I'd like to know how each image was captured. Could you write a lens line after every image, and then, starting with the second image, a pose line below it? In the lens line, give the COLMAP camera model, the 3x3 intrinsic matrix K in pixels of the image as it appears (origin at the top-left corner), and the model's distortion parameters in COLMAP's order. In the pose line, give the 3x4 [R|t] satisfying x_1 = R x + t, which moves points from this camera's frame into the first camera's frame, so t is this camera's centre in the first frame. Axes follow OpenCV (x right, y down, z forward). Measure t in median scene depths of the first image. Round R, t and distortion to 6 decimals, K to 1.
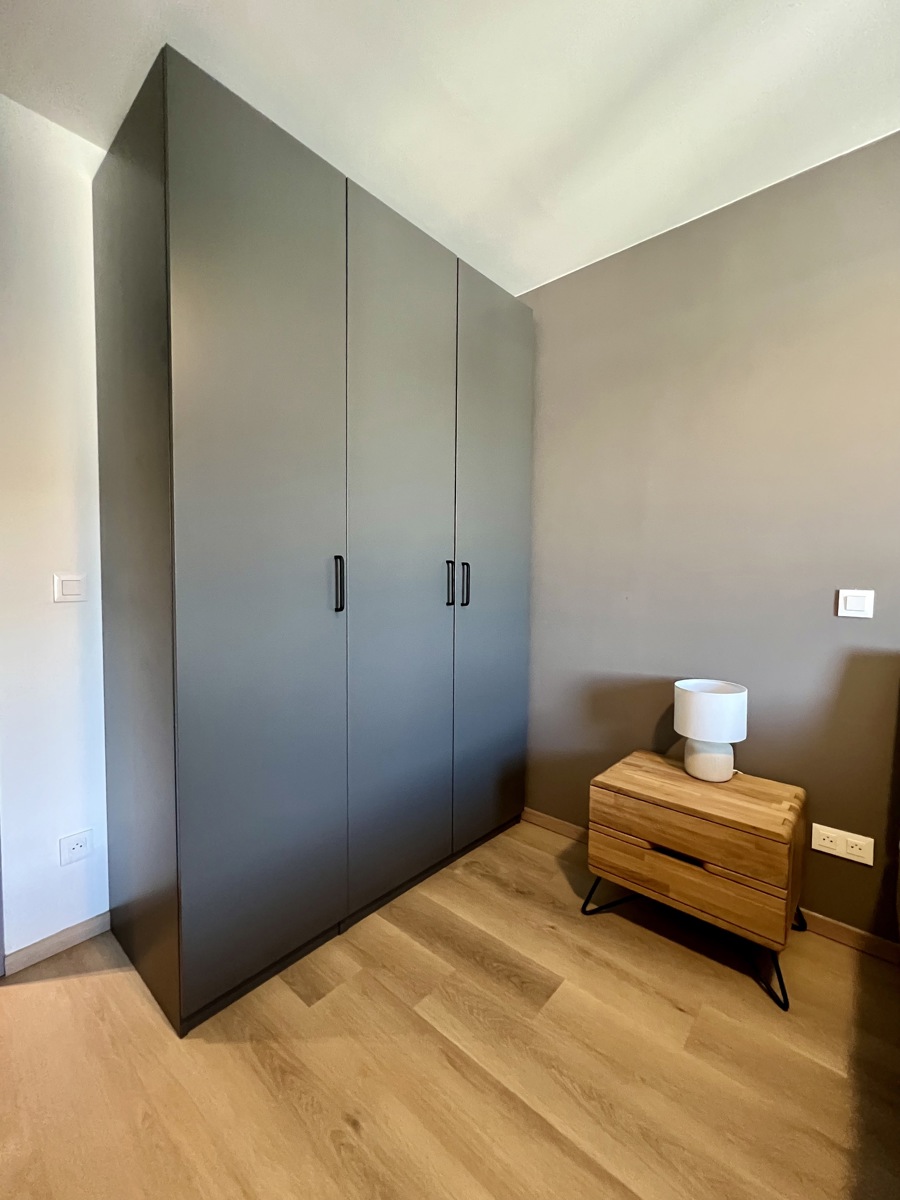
lens RADIAL K [[495.2, 0, 450.0], [0, 495.2, 600.0], [0, 0, 1]] dist [-0.002072, -0.000130]
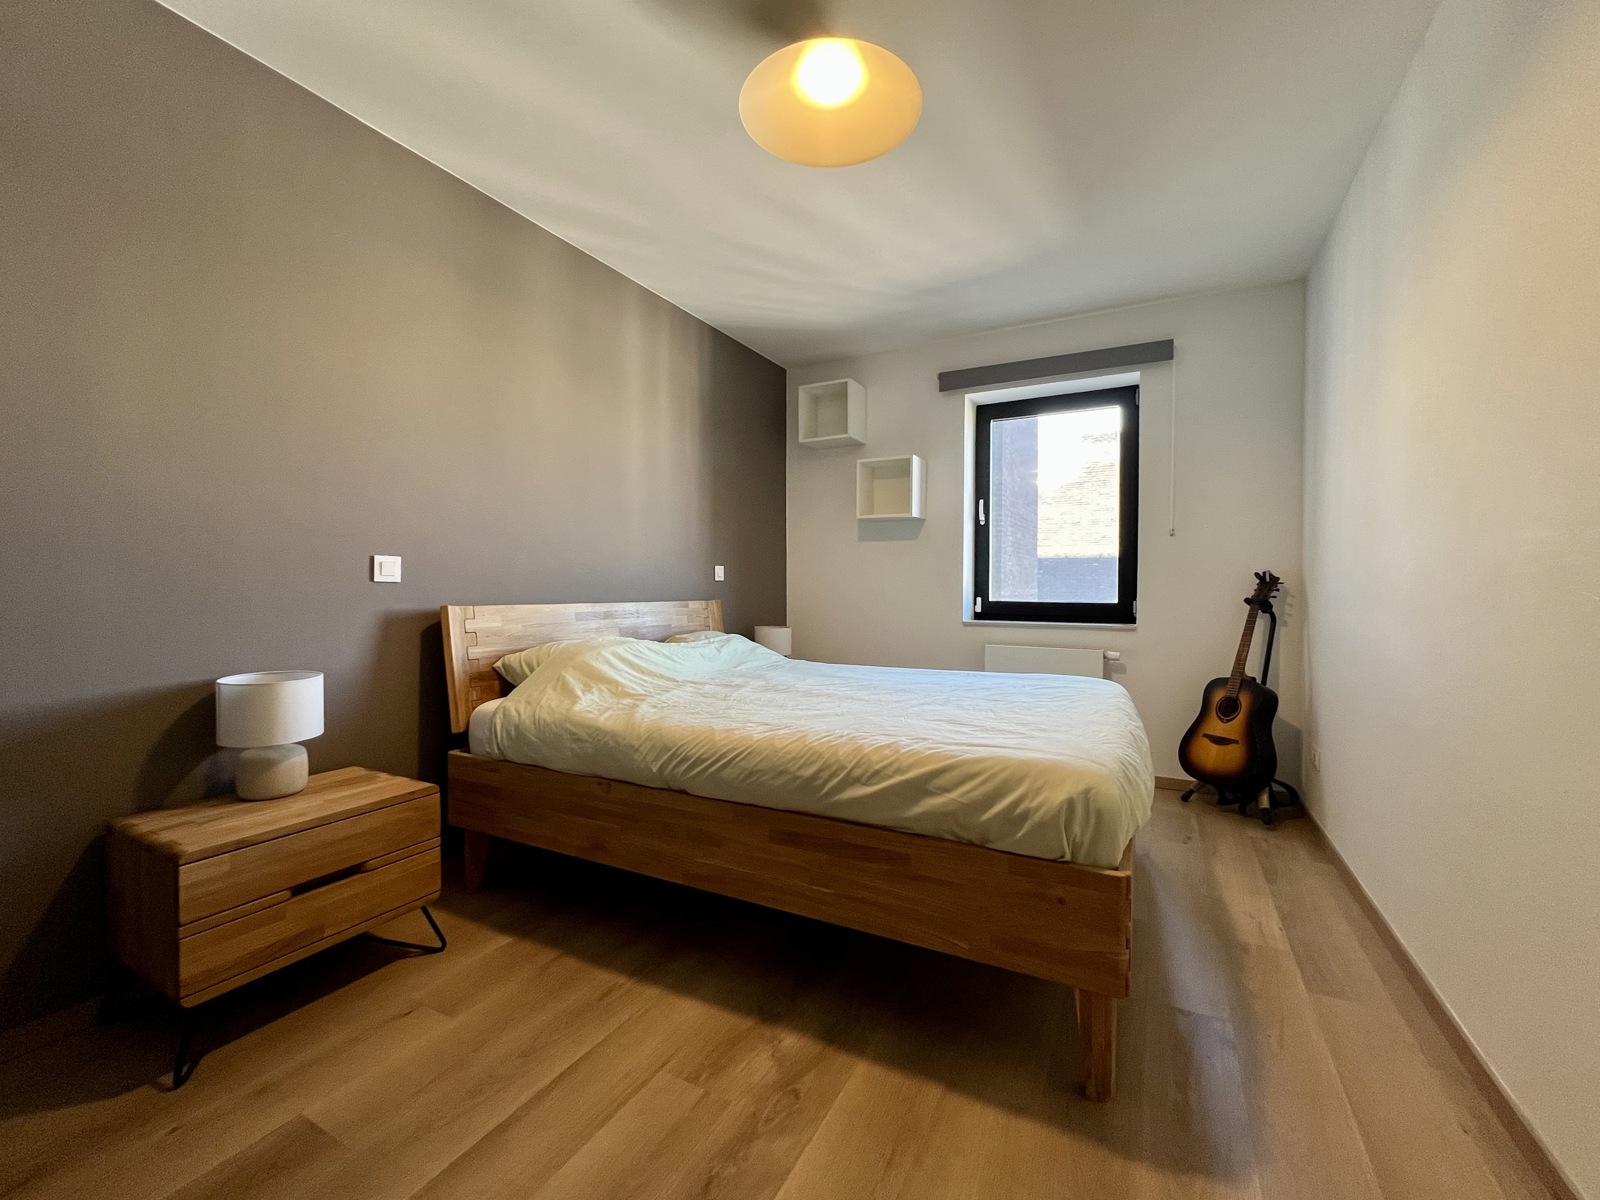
lens RADIAL K [[660.2, 0, 796.2], [0, 660.2, 598.1], [0, 0, 1]] dist [-0.002072, -0.000130]
pose [[-0.222917, -0.027246, 0.974457, -0.723311], [0.041930, 0.998416, 0.037508, 0.051941], [-0.973935, 0.049221, -0.221422, 0.466703]]
